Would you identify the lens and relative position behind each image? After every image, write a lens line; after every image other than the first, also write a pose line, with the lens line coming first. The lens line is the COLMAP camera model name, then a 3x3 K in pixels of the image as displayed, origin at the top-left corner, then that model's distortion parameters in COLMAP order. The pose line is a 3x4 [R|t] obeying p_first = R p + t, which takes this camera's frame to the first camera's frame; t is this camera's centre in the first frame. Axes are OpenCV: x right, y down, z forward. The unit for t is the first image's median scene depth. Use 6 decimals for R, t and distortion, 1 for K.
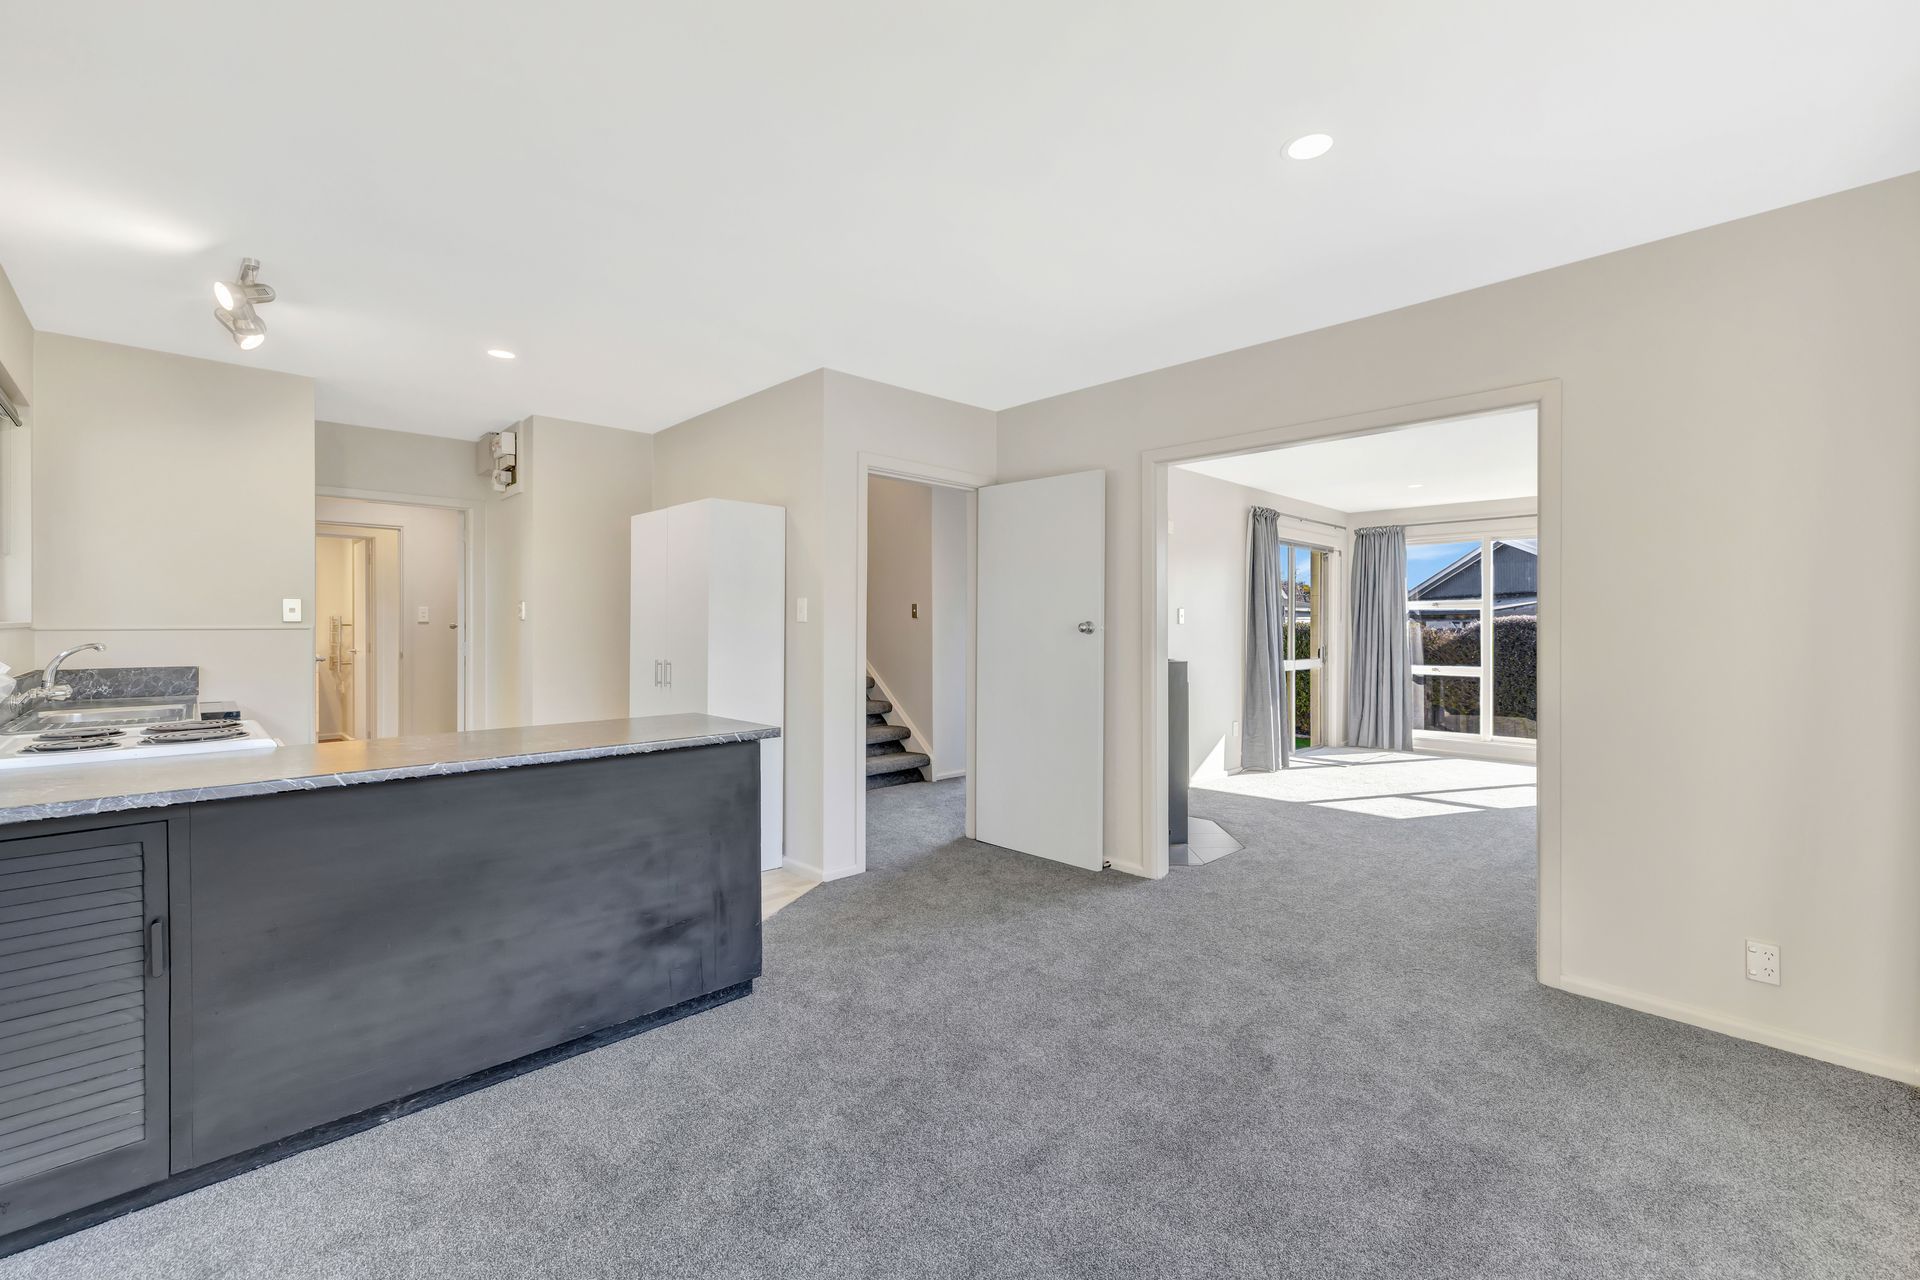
lens RADIAL K [[808.7, 0, 963.2], [0, 808.7, 626.8], [0, 0, 1]] dist [0.000950, 0.000041]
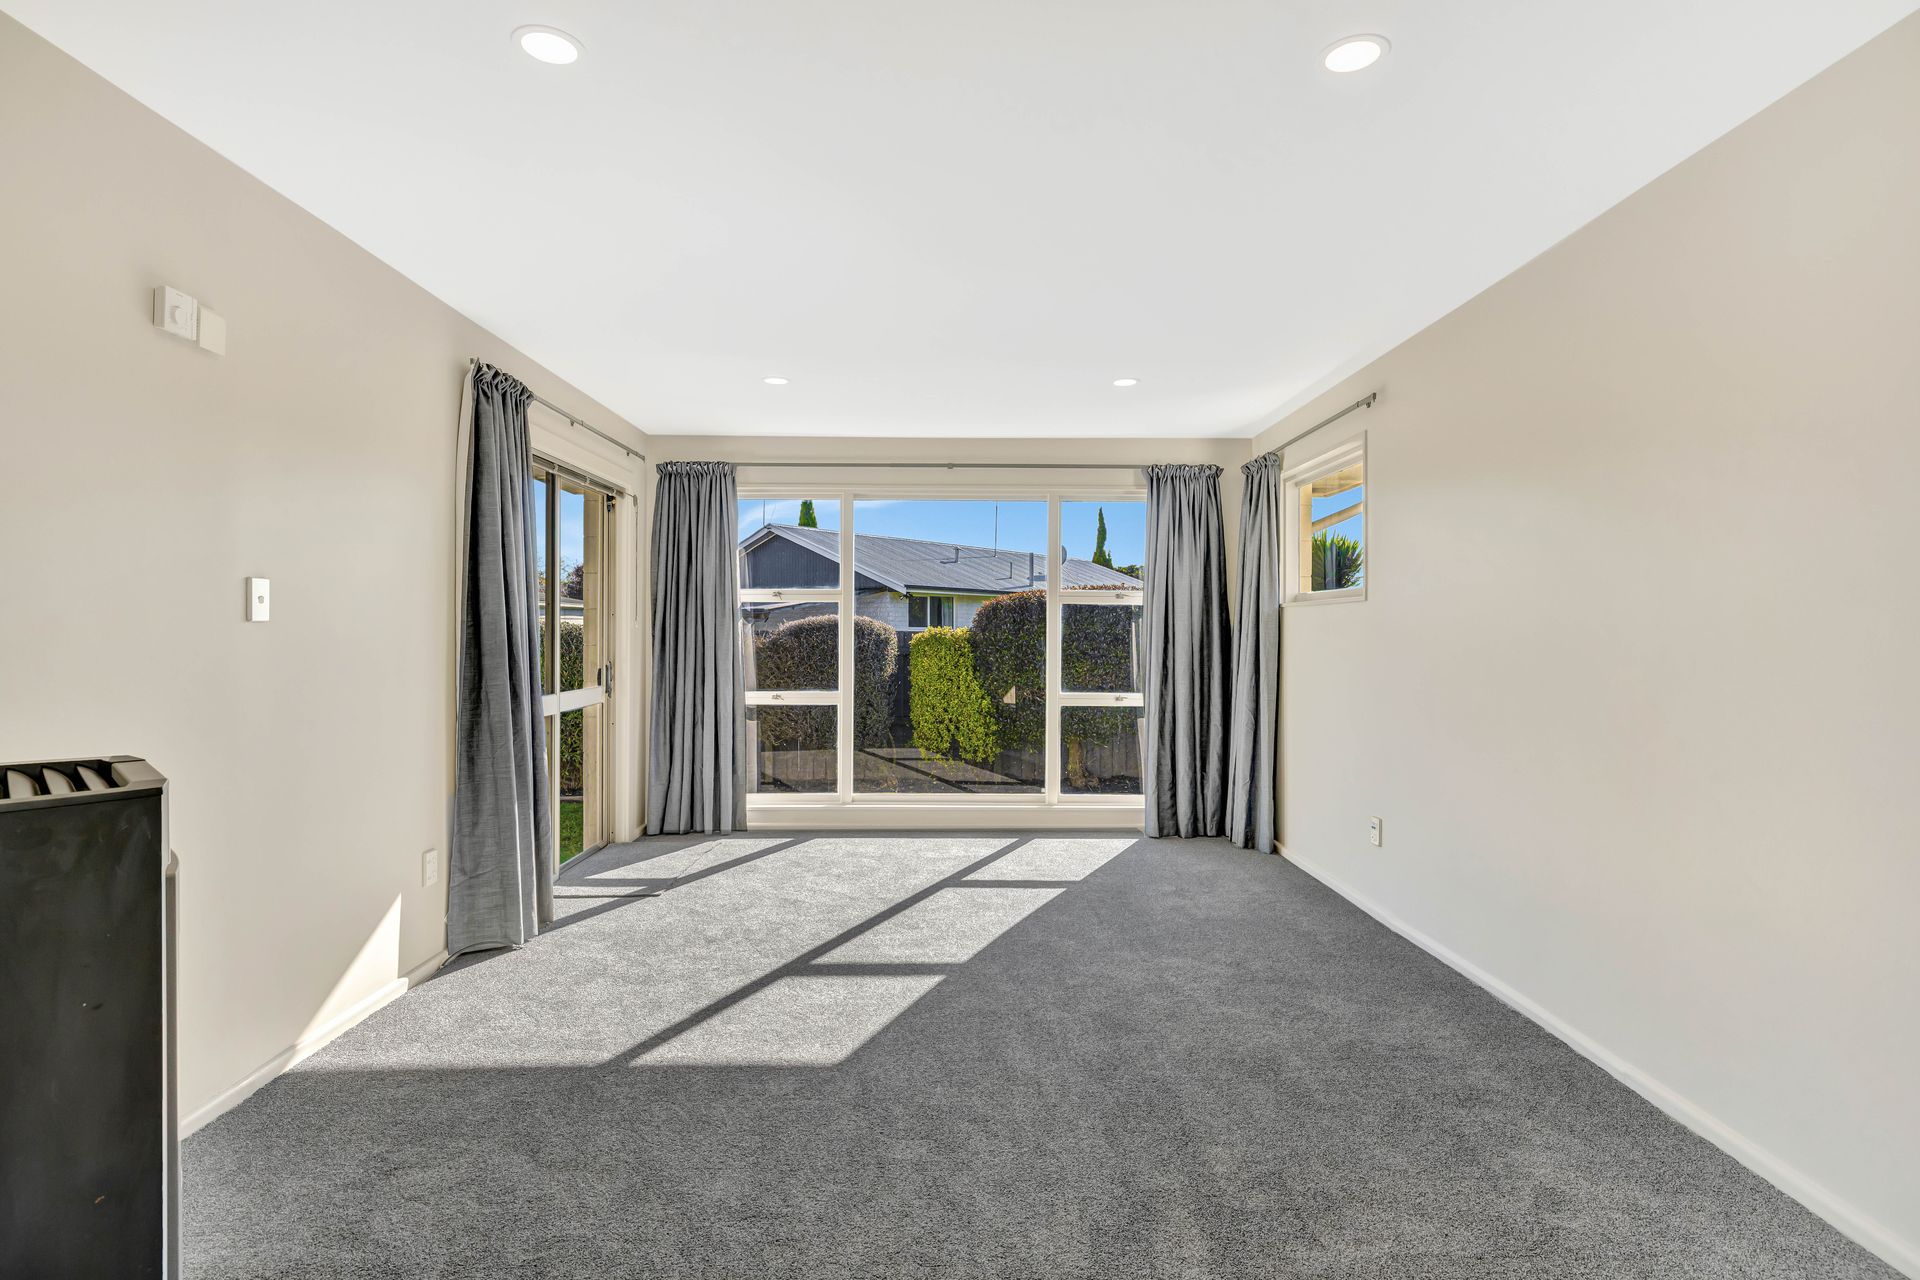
lens RADIAL K [[963.8, 0, 963.1], [0, 963.8, 628.1], [0, 0, 1]] dist [-0.000307, 0.000174]
pose [[0.685714, -0.000384, 0.727871, 0.133745], [0.001939, 0.999997, -0.001299, 0.000234], [-0.727869, 0.002302, 0.685712, 0.376030]]
